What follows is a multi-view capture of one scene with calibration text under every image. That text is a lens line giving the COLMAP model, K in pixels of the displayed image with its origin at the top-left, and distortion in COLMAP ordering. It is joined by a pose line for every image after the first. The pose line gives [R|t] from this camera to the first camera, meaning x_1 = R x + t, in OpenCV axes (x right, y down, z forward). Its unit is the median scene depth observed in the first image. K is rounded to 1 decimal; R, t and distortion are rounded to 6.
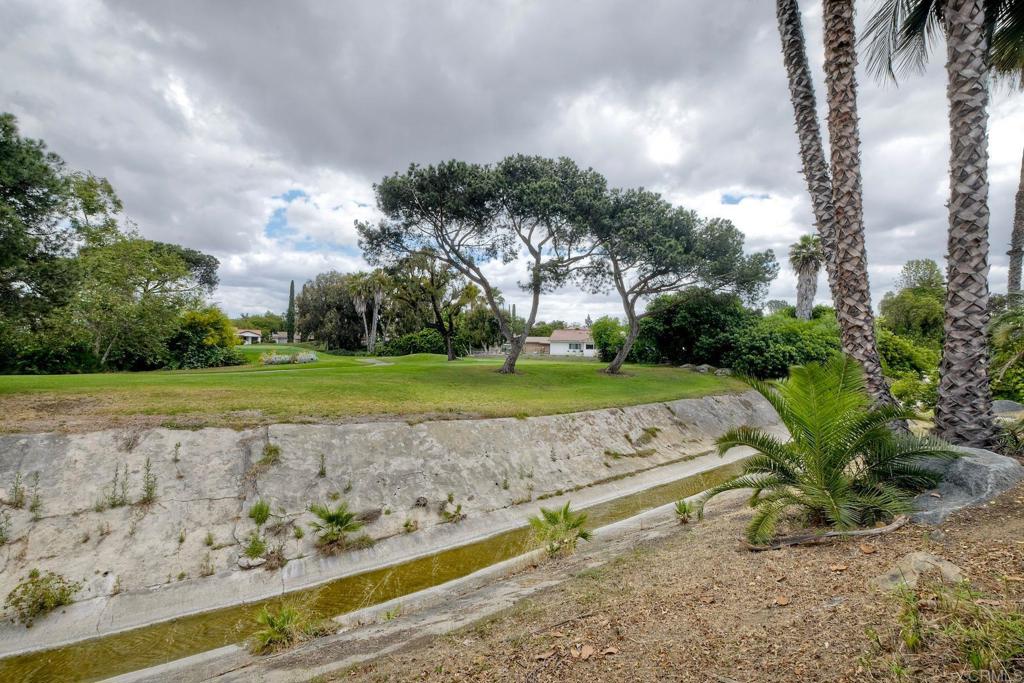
lens RADIAL K [[474.6, 0, 513.3], [0, 474.6, 334.2], [0, 0, 1]] dist [0.013816, -0.011951]
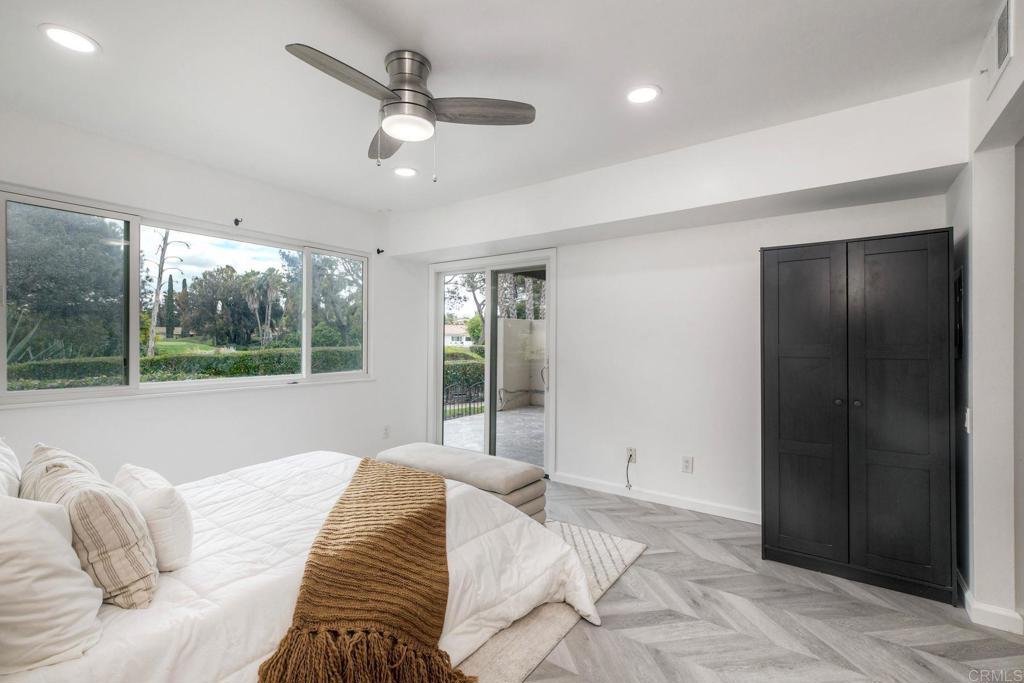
lens RADIAL K [[474.6, 0, 513.3], [0, 474.6, 334.2], [0, 0, 1]] dist [0.013816, -0.011951]
pose [[0.973952, -0.010787, 0.226500, 0.002359], [0.006498, 0.999785, 0.019673, -0.010114], [-0.226663, -0.017689, 0.973813, -0.221383]]
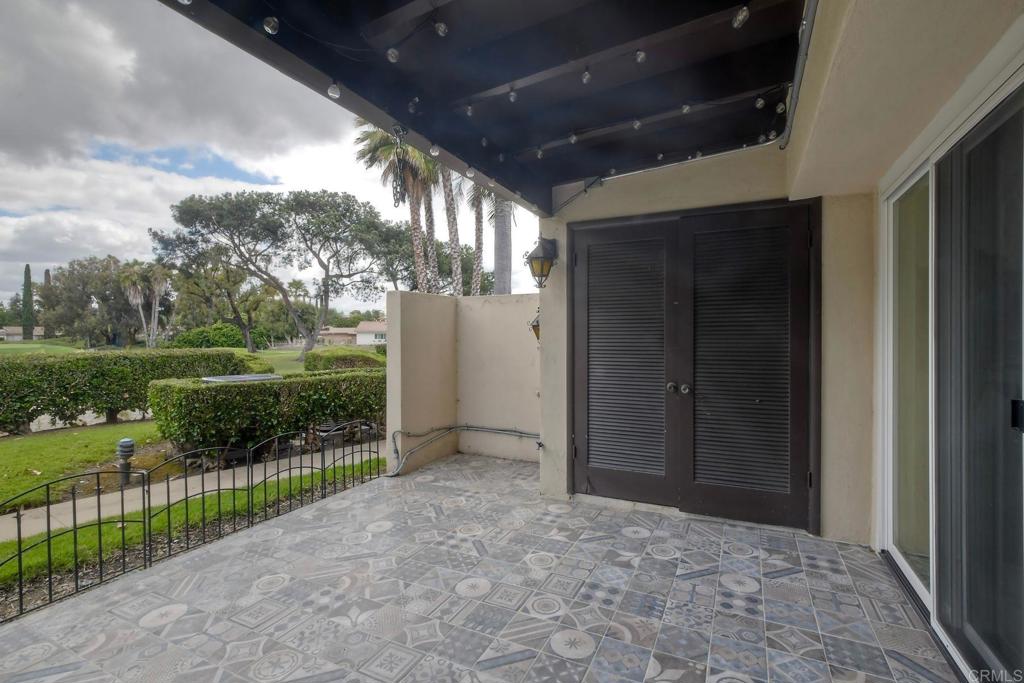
lens RADIAL K [[474.6, 0, 513.3], [0, 474.6, 334.2], [0, 0, 1]] dist [0.013816, -0.011951]
pose [[0.930247, -0.023714, 0.366168, 0.019880], [0.014222, 0.999490, 0.028600, -0.007599], [-0.366659, -0.021397, 0.930109, -0.160070]]
